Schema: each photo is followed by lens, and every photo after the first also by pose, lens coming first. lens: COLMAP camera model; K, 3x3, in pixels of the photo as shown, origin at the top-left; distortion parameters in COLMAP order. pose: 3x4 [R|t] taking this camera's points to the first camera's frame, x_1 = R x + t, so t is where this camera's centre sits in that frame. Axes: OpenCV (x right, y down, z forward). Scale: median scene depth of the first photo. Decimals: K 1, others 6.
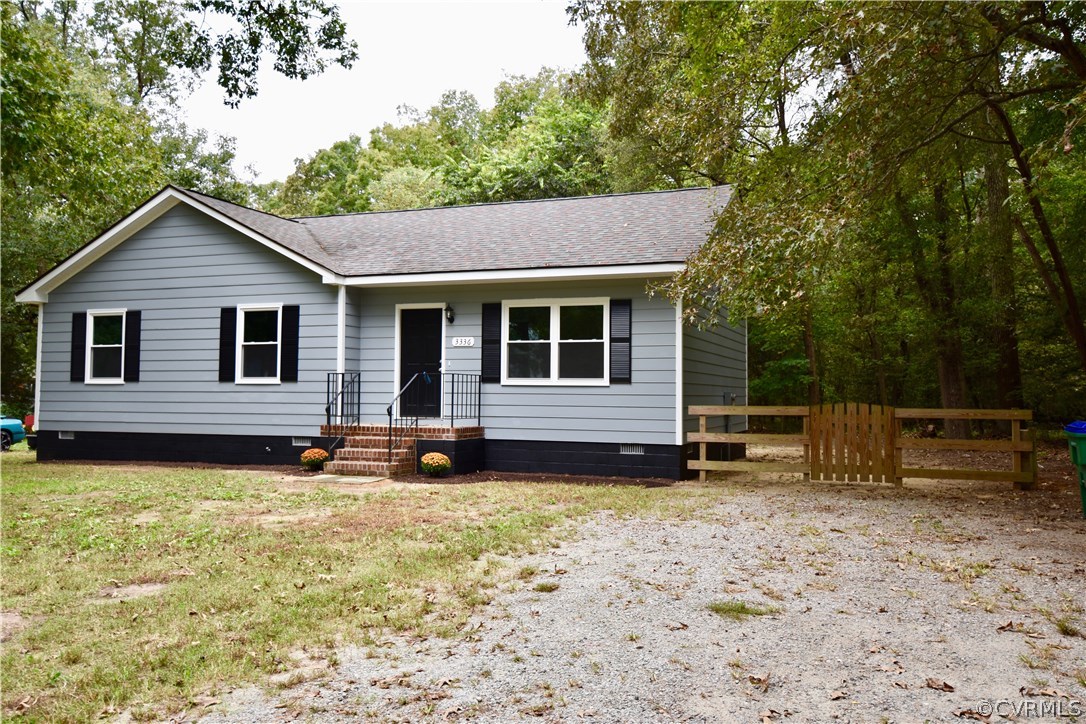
lens RADIAL K [[890.1, 0, 547.1], [0, 890.1, 365.2], [0, 0, 1]] dist [0.007536, 0.006809]
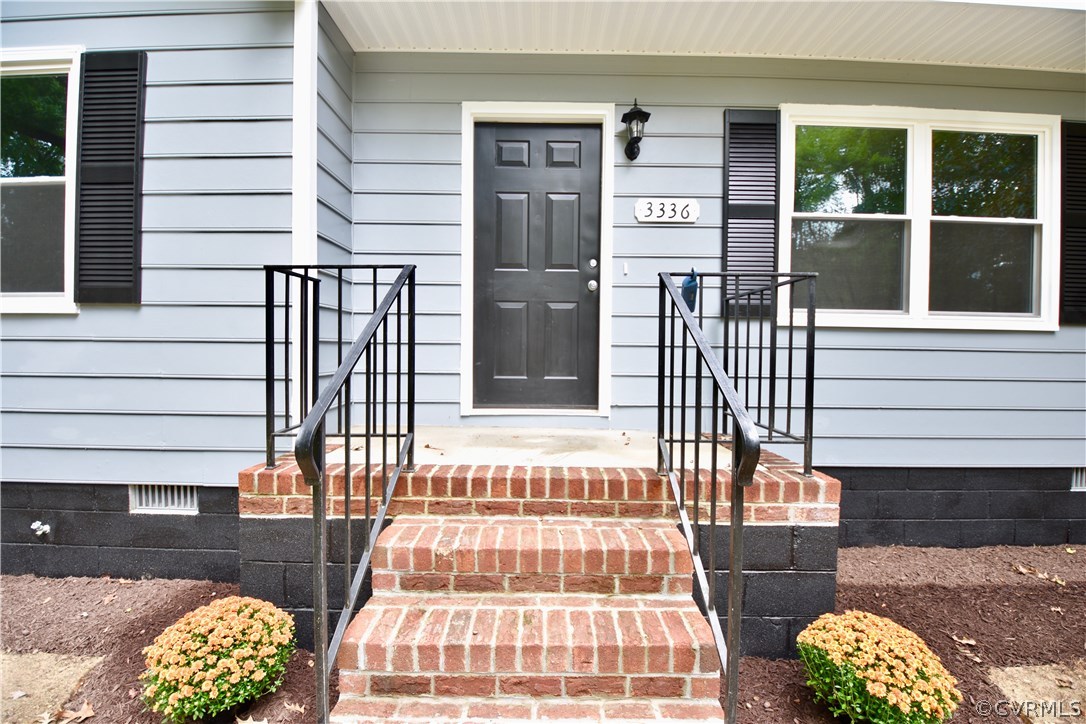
lens RADIAL K [[484.9, 0, 540.2], [0, 484.9, 362.3], [0, 0, 1]] dist [-0.022312, -0.006105]
pose [[0.935691, -0.007853, 0.352733, -0.214576], [-0.014126, 0.998117, 0.059694, 0.026065], [-0.352538, -0.060838, 0.933818, 0.815792]]
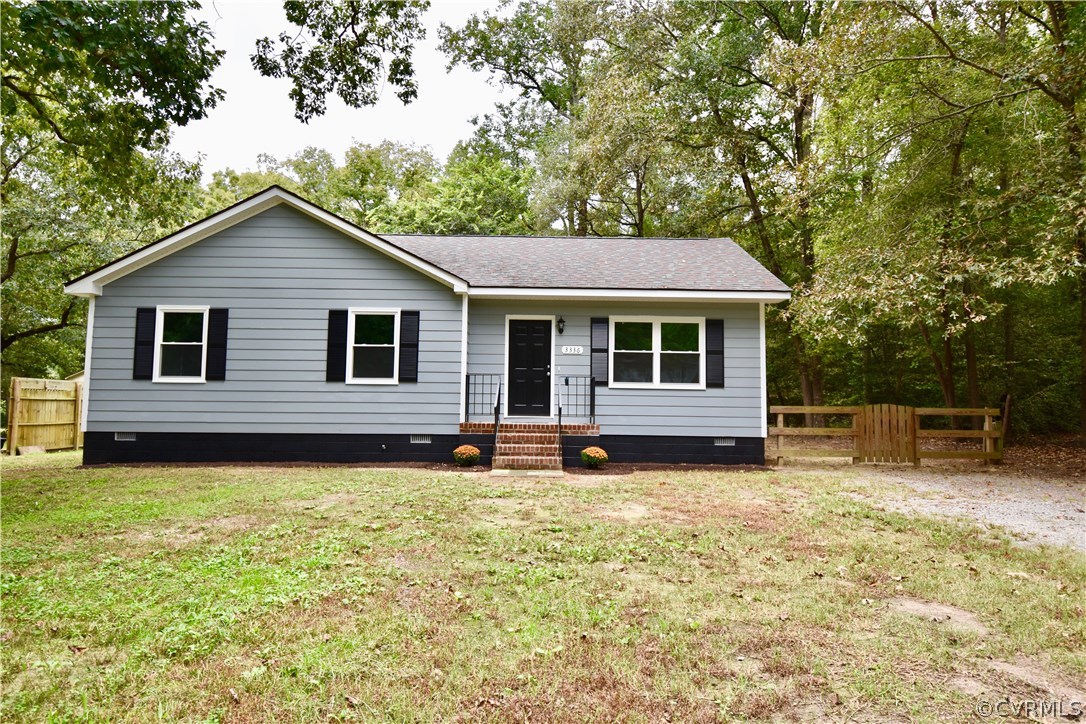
lens RADIAL K [[652.7, 0, 538.0], [0, 652.7, 362.5], [0, 0, 1]] dist [0.005561, -0.001059]
pose [[0.934811, 0.026042, 0.354190, -0.429916], [-0.016629, 0.999424, -0.029595, 0.015340], [-0.354757, 0.021776, 0.934705, 0.224005]]
